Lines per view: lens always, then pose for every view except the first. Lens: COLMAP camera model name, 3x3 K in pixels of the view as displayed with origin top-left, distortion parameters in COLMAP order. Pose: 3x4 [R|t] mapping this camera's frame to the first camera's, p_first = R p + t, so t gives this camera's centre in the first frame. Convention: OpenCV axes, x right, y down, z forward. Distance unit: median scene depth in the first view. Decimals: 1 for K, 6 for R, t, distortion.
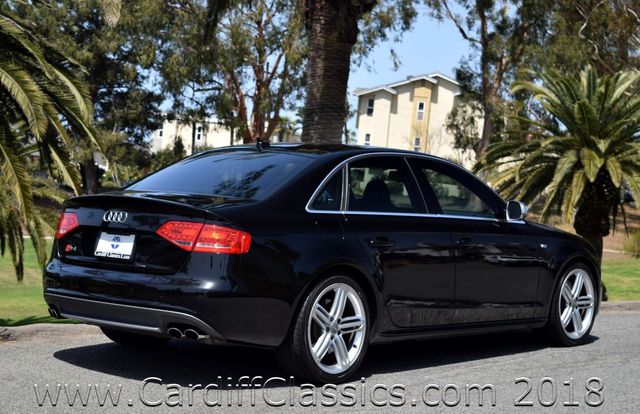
lens RADIAL K [[1279.4, 0, 318.8], [0, 1279.4, 210.4], [0, 0, 1]] dist [-0.050038, 0.000000]
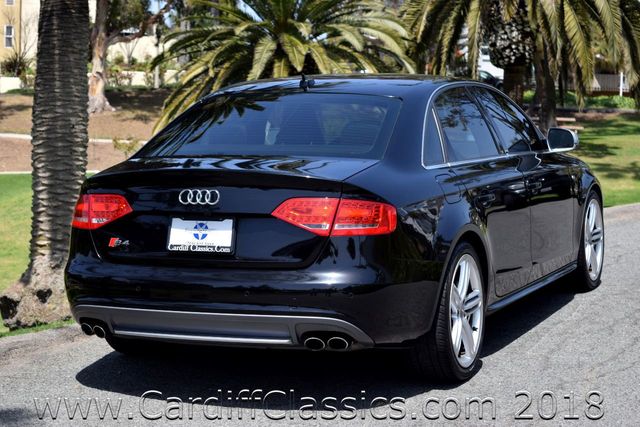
lens RADIAL K [[1471.5, 0, 341.5], [0, 1471.5, 210.5], [0, 0, 1]] dist [-0.064099, 0.000000]
pose [[0.951155, -0.088072, 0.295884, -0.271496], [0.066122, 0.994319, 0.083411, -0.043403], [-0.301550, -0.059773, 0.951575, 0.124064]]
